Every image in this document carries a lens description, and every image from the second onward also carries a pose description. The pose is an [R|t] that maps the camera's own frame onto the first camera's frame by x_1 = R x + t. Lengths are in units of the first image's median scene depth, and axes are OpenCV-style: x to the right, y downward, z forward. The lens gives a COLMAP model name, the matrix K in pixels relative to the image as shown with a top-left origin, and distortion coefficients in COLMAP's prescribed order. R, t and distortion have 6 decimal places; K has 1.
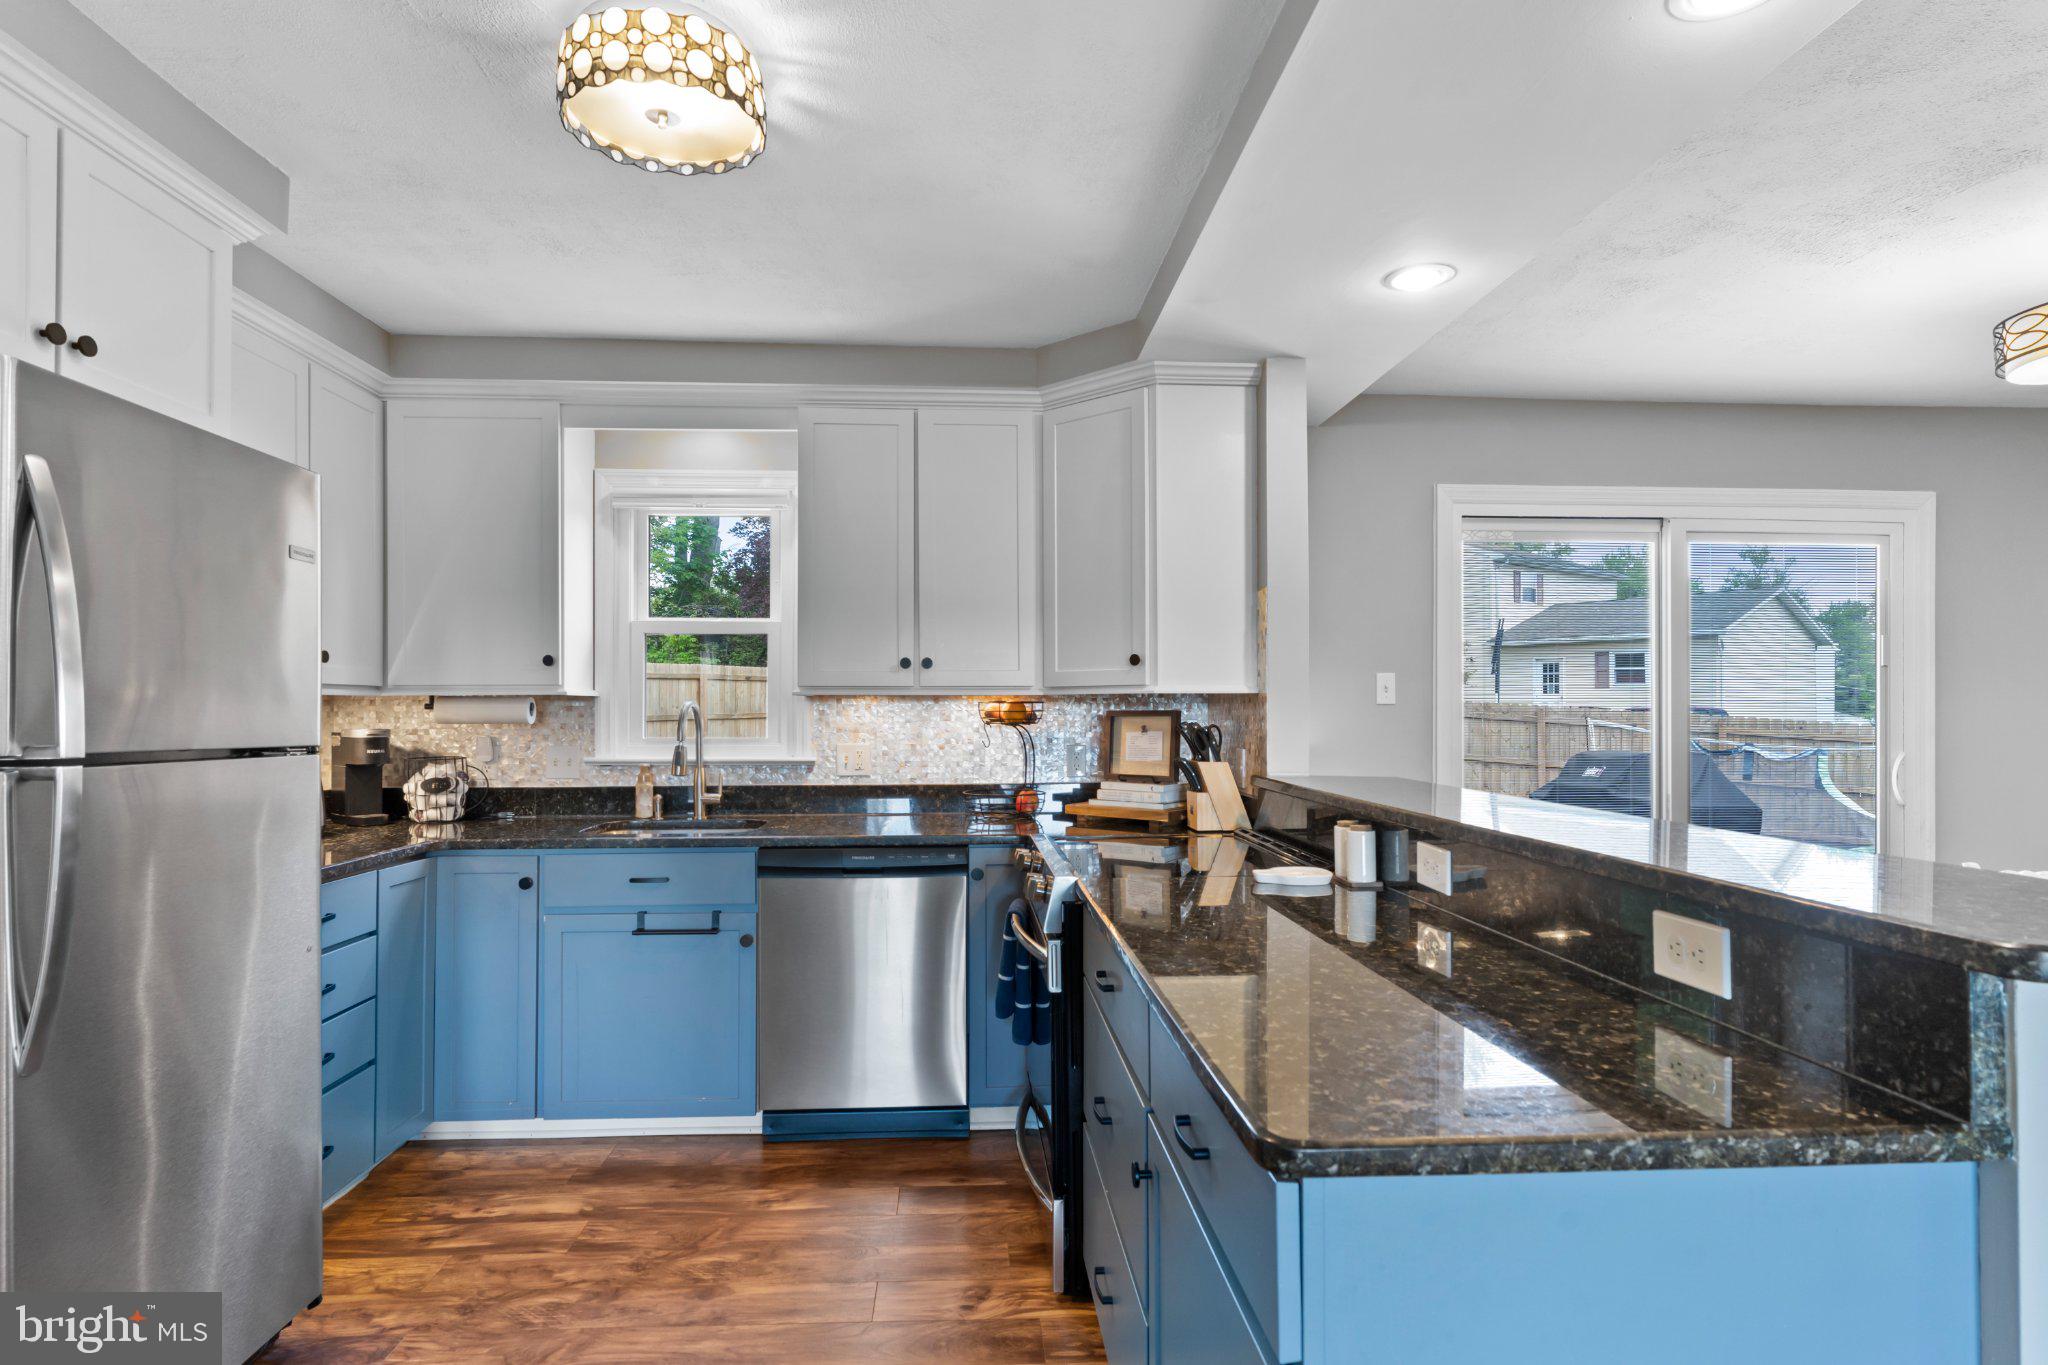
lens RADIAL K [[1052.7, 0, 1024.2], [0, 1052.7, 694.7], [0, 0, 1]] dist [-0.011831, 0.001038]
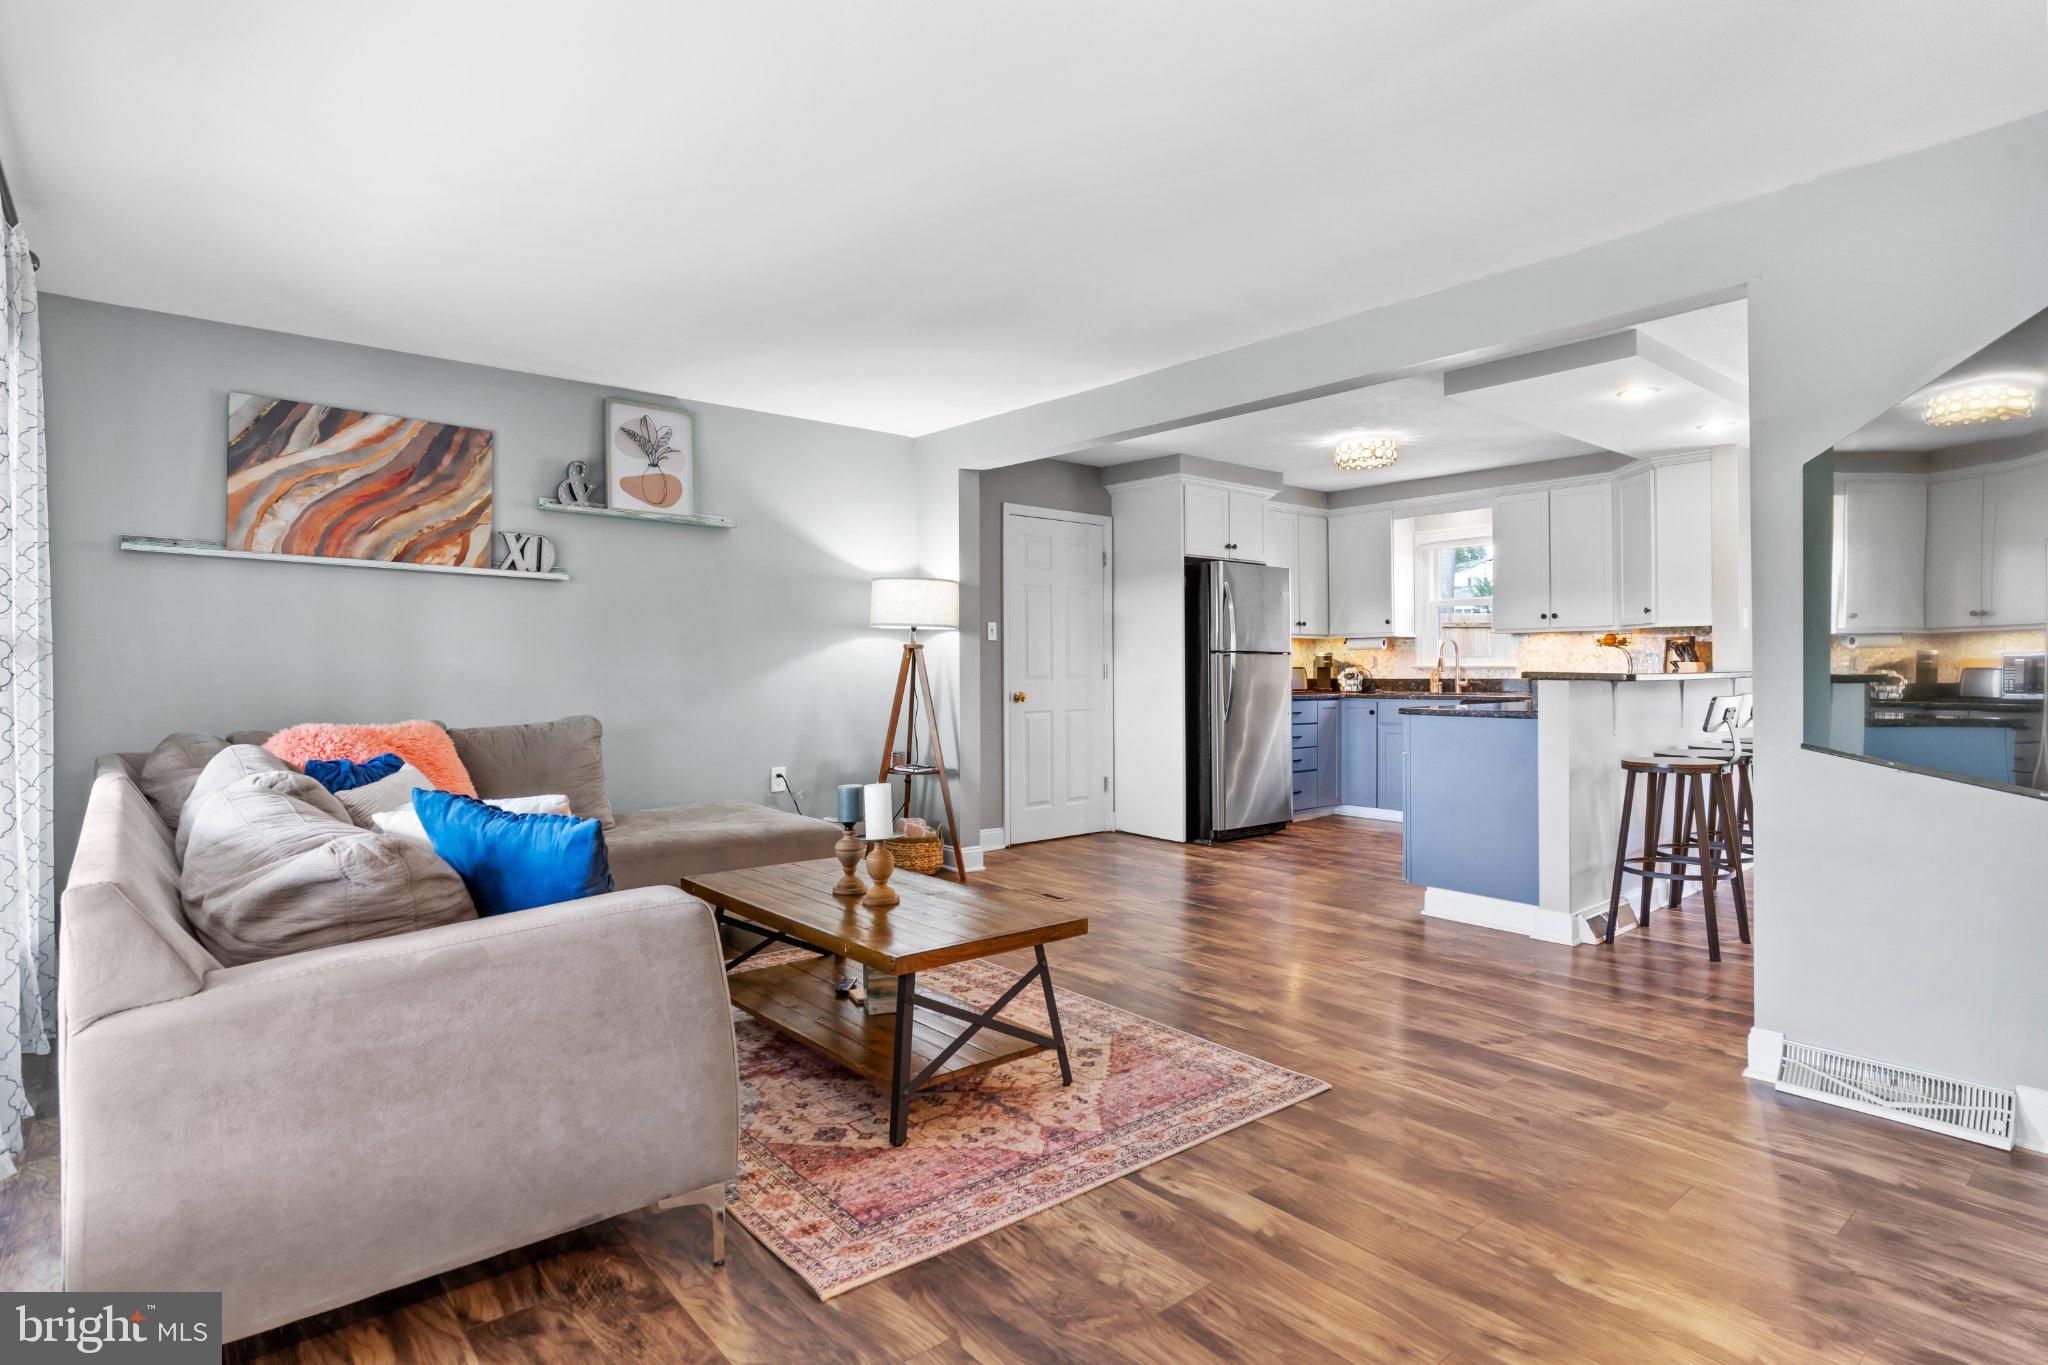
lens RADIAL K [[1048.9, 0, 1016.9], [0, 1048.9, 658.2], [0, 0, 1]] dist [-0.004882, 0.001732]
pose [[0.594922, -0.011124, -0.803706, 0.904234], [0.018741, 0.999824, 0.000034, 0.031899], [0.803565, -0.015083, 0.595026, -1.022598]]
